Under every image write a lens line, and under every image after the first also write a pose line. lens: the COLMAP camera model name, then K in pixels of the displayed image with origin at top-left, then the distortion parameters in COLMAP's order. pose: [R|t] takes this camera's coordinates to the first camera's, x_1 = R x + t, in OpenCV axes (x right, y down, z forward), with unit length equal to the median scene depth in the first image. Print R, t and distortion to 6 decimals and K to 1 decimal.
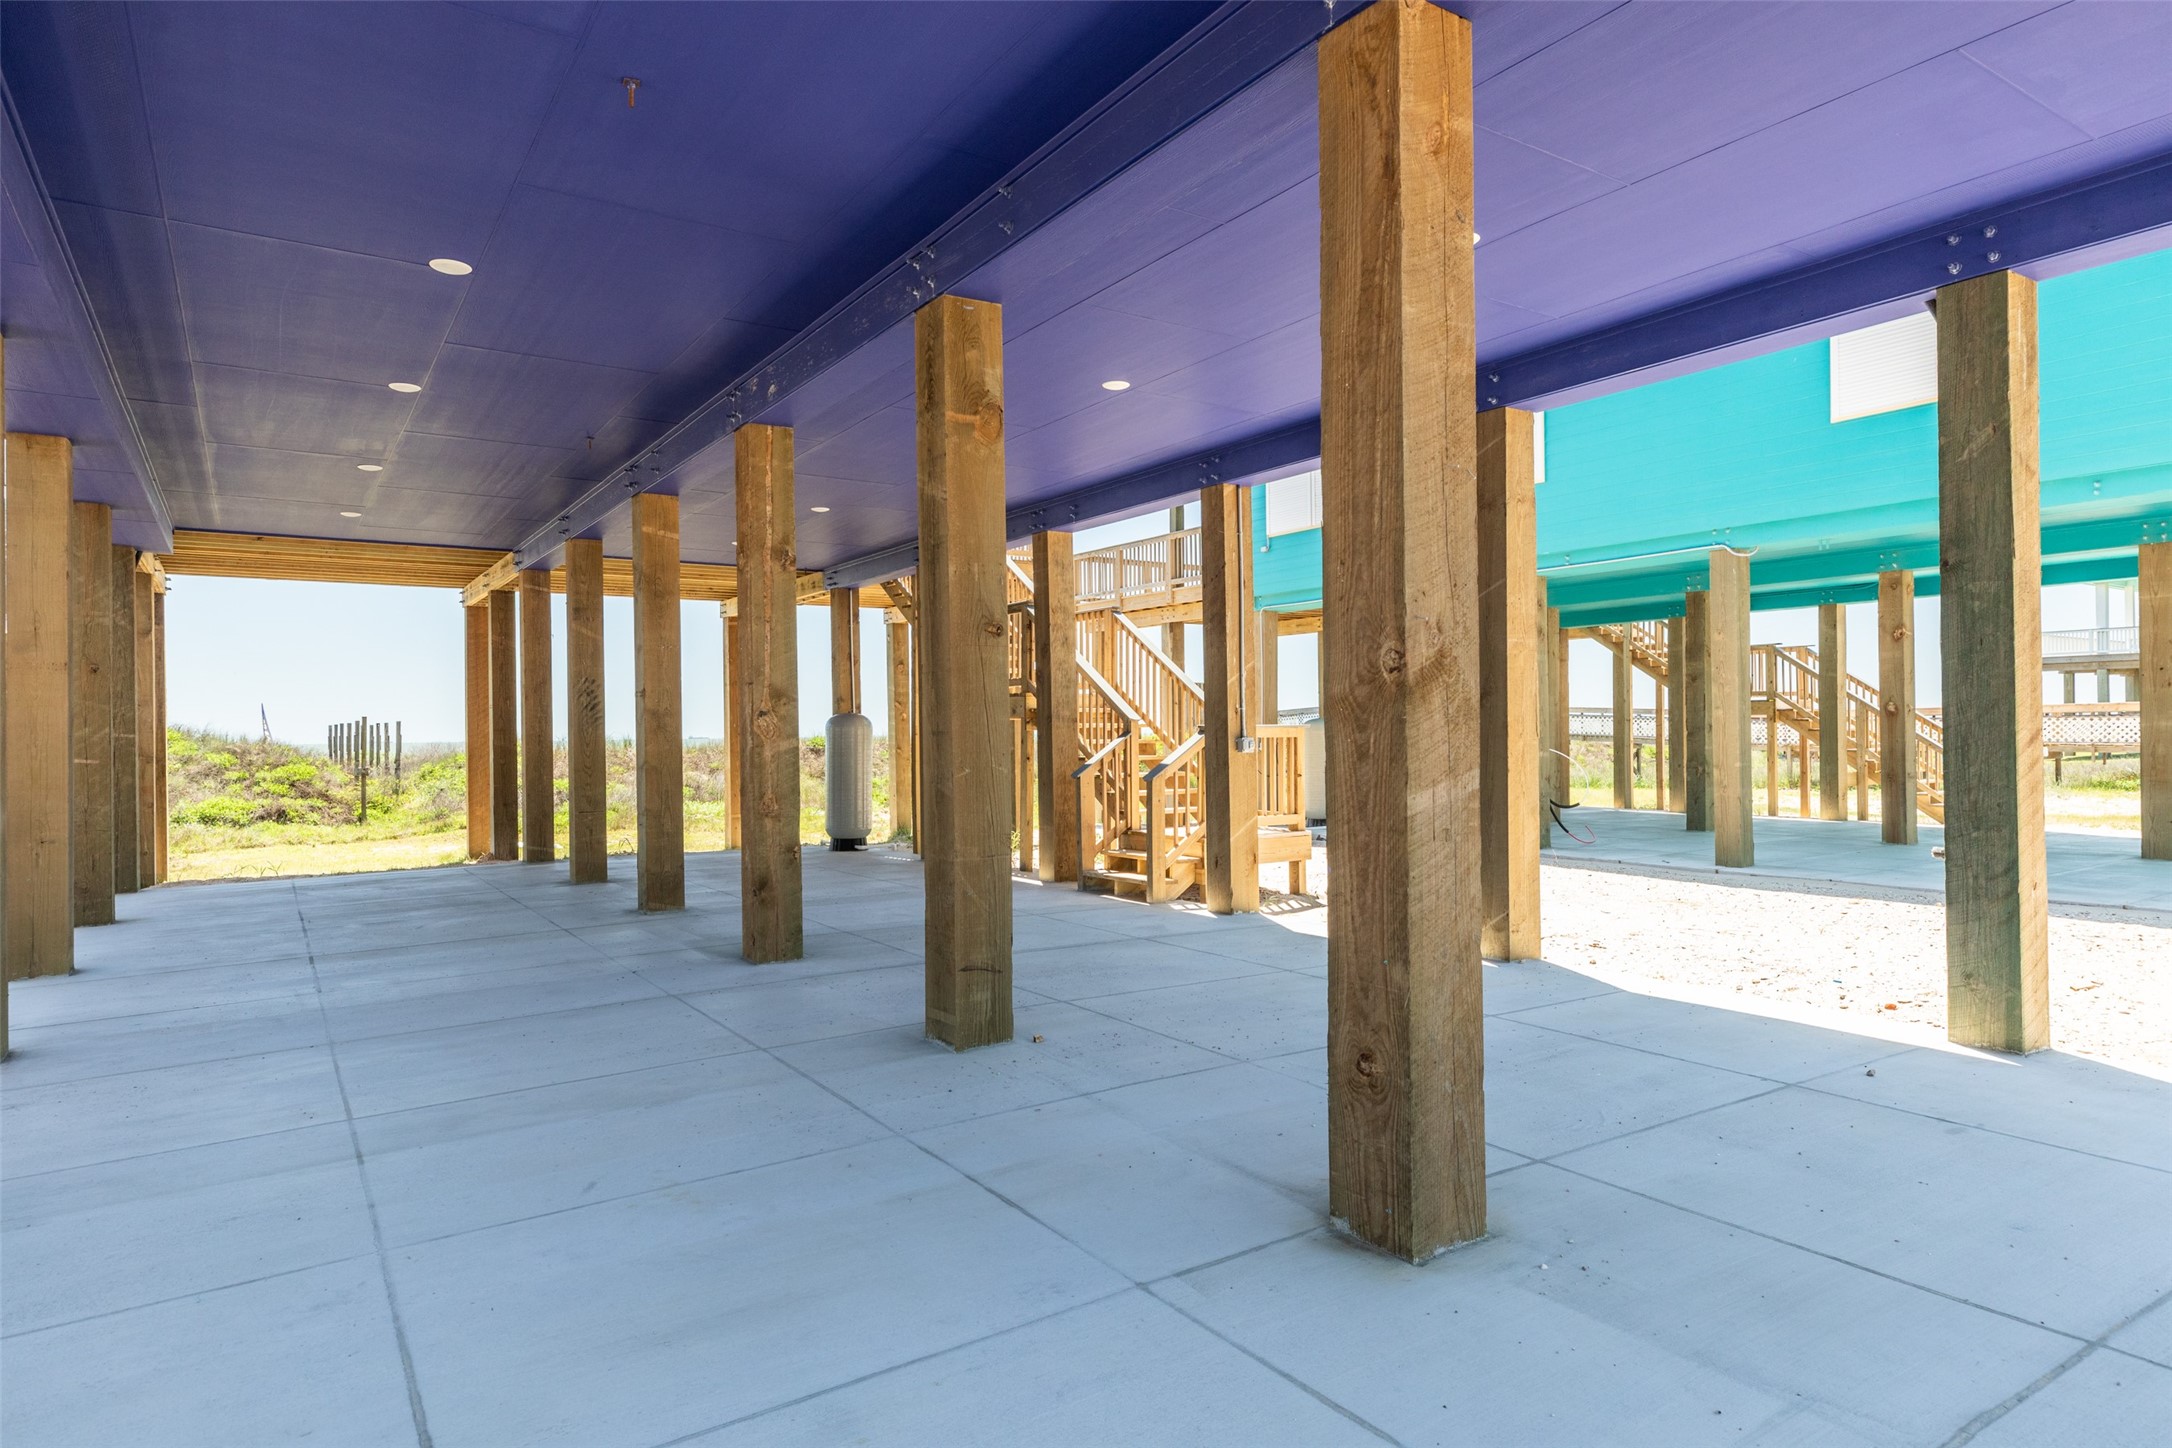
lens RADIAL K [[1262.1, 0, 1081.3], [0, 1262.1, 729.2], [0, 0, 1]] dist [0.001233, 0.000164]
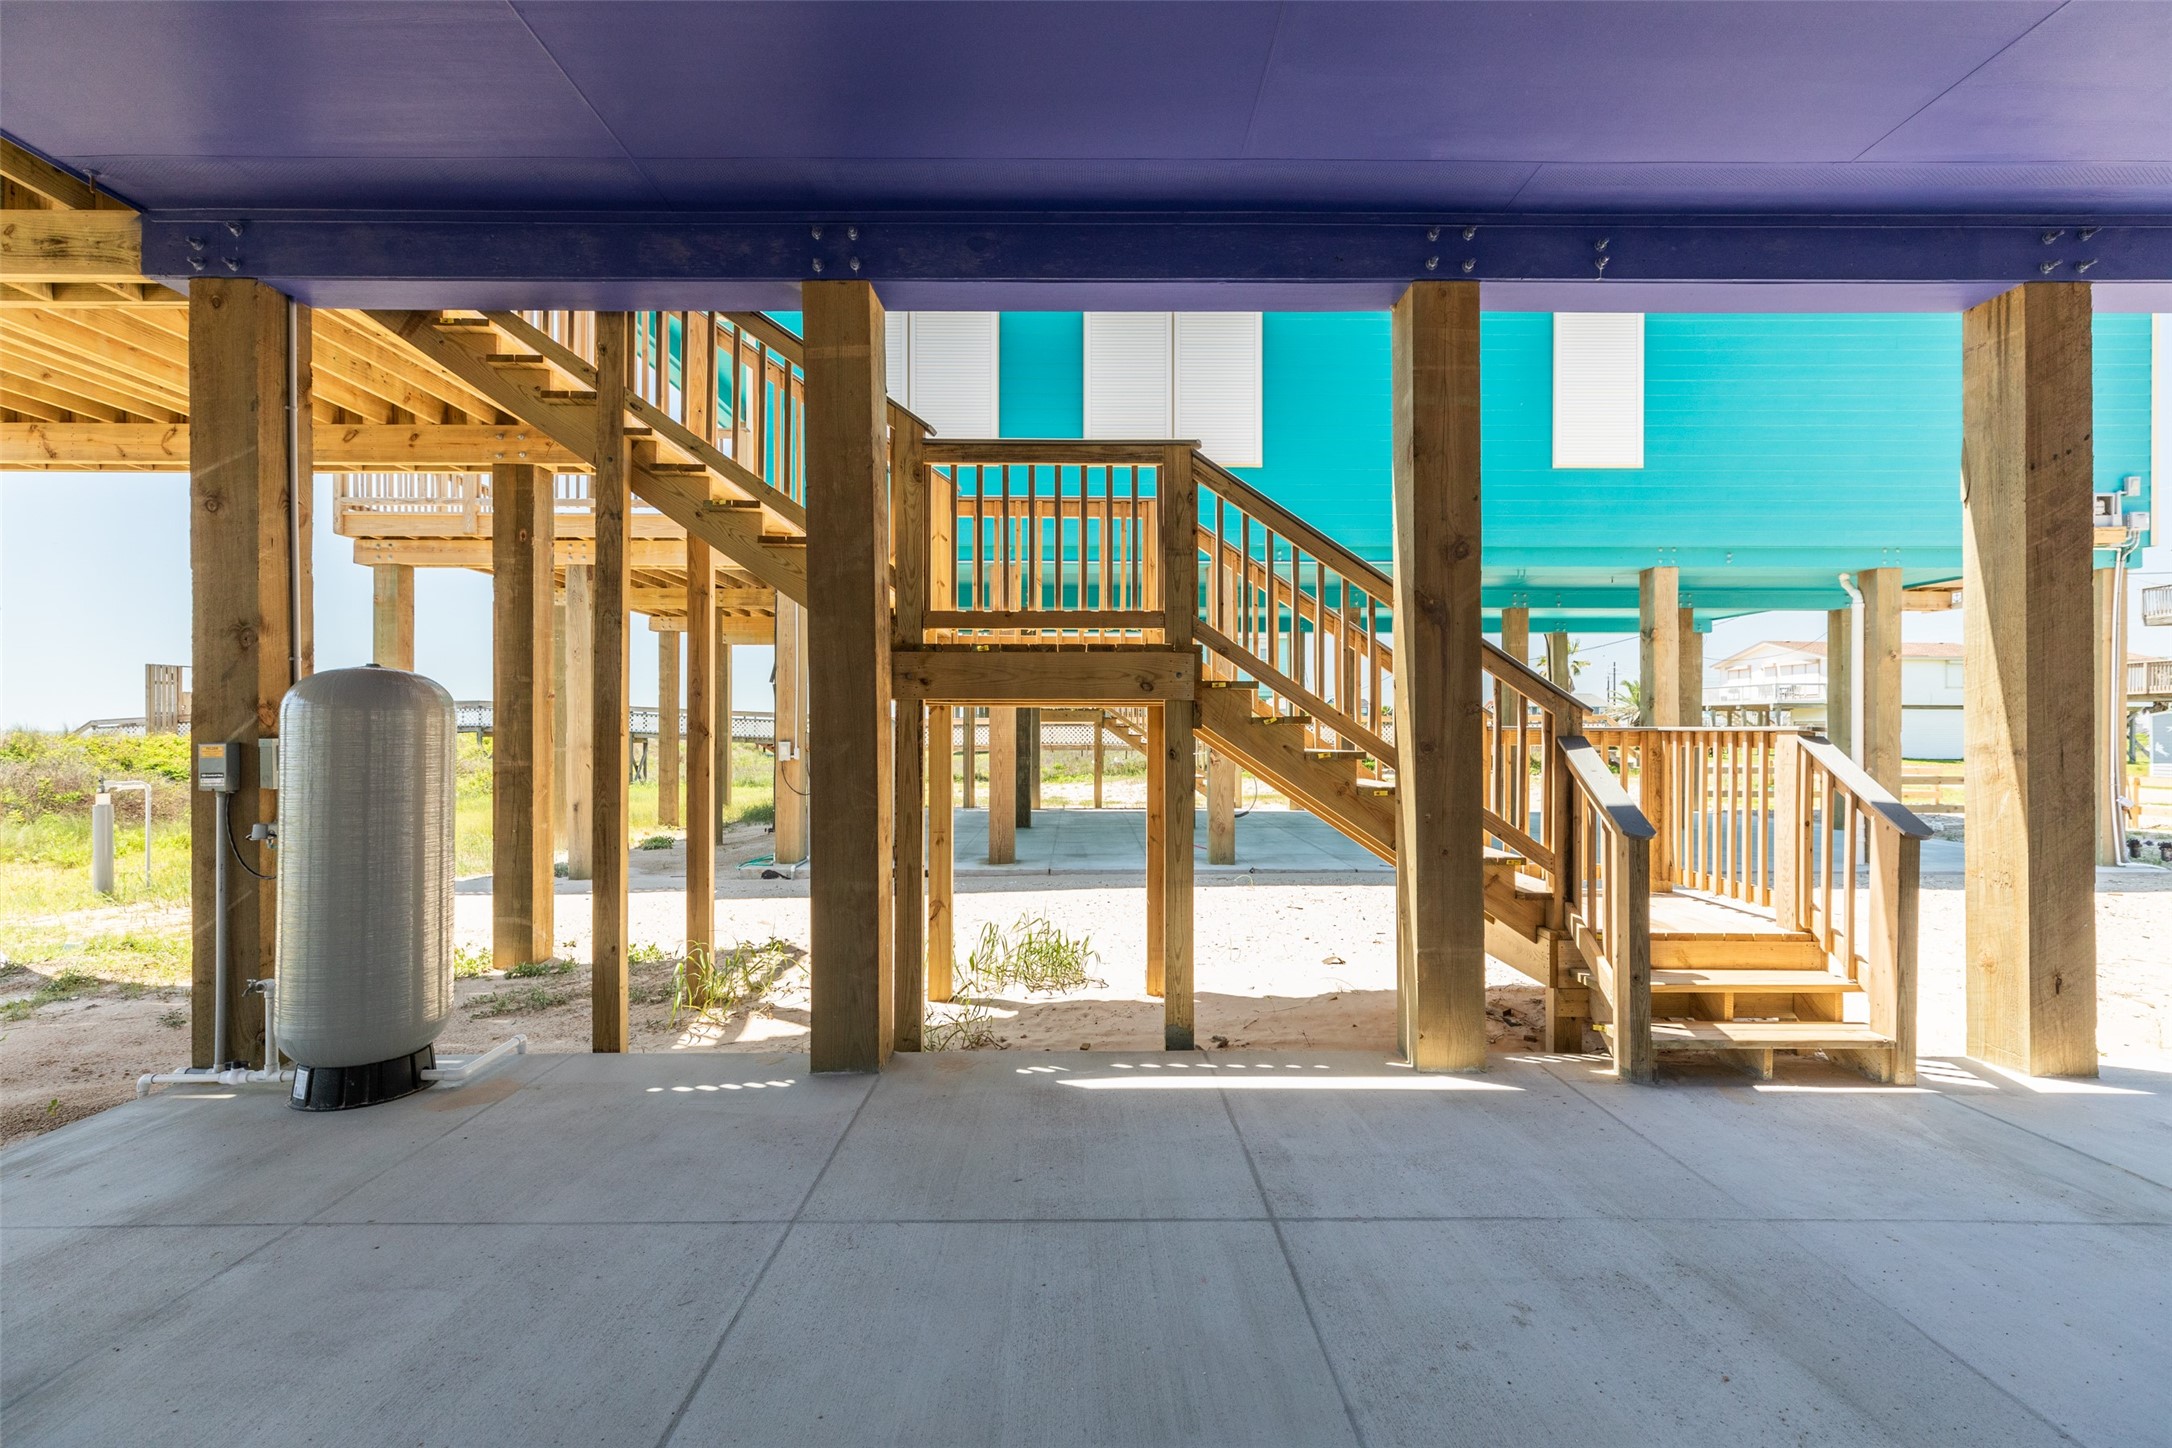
lens RADIAL K [[963.5, 0, 1094.2], [0, 963.5, 733.8], [0, 0, 1]] dist [0.004397, 0.000399]
pose [[0.532626, 0.010490, 0.846286, -0.350019], [-0.013623, 0.999900, -0.003821, 0.004043], [-0.846241, -0.009494, 0.532715, 0.852333]]
